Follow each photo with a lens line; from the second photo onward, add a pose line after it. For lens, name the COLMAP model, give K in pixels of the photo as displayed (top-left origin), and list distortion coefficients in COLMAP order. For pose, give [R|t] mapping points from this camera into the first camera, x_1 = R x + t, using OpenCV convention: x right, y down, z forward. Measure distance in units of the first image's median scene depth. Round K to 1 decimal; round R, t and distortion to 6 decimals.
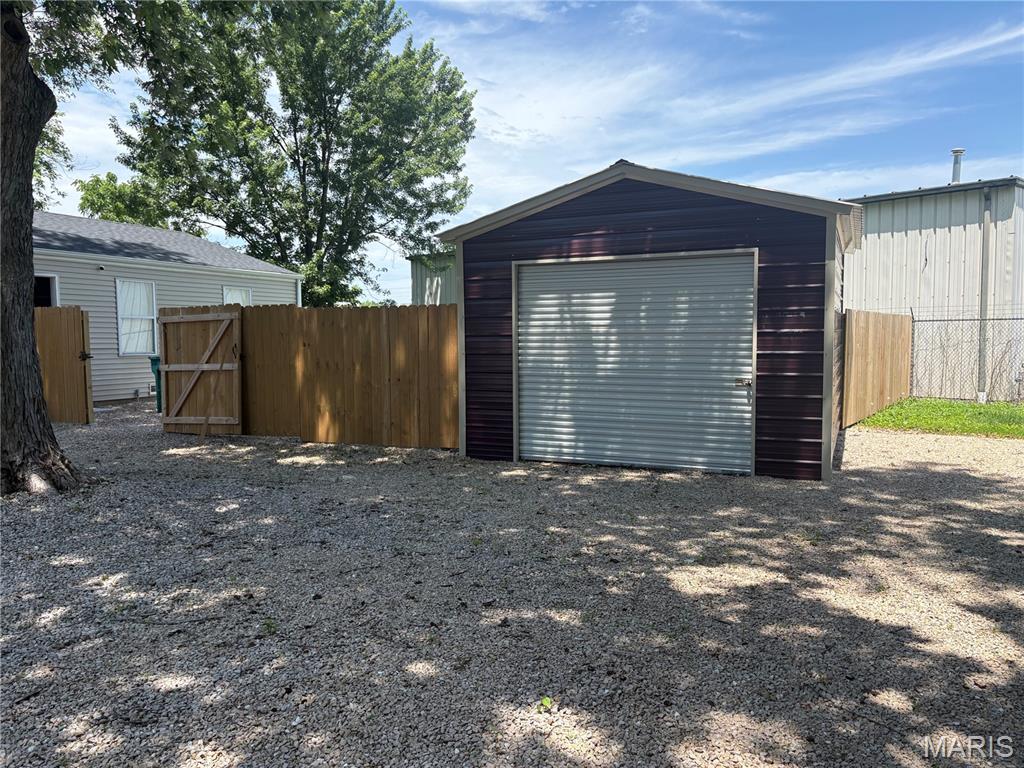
lens RADIAL K [[772.8, 0, 512.0], [0, 772.8, 384.0], [0, 0, 1]] dist [0.007310, -0.000033]
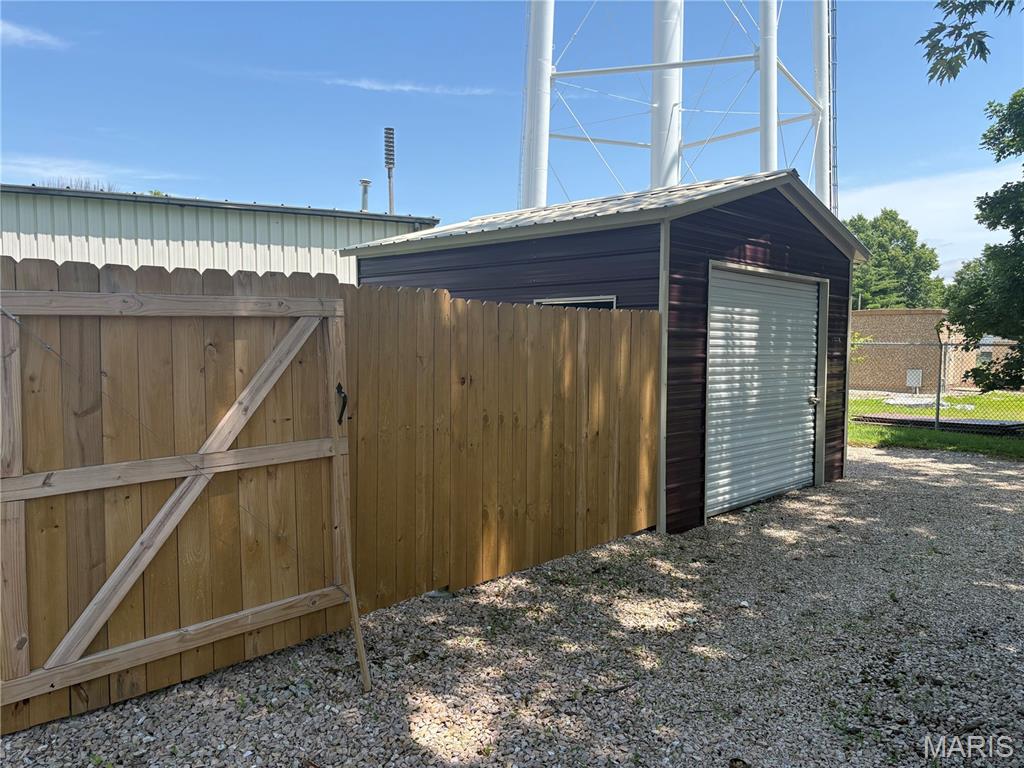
lens RADIAL K [[772.8, 0, 512.0], [0, 772.8, 384.0], [0, 0, 1]] dist [0.007310, -0.000033]
pose [[0.343872, -0.039216, 0.938197, -0.684546], [0.053477, 0.998324, 0.022129, -0.057101], [-0.937493, 0.042563, 0.345392, 0.813116]]
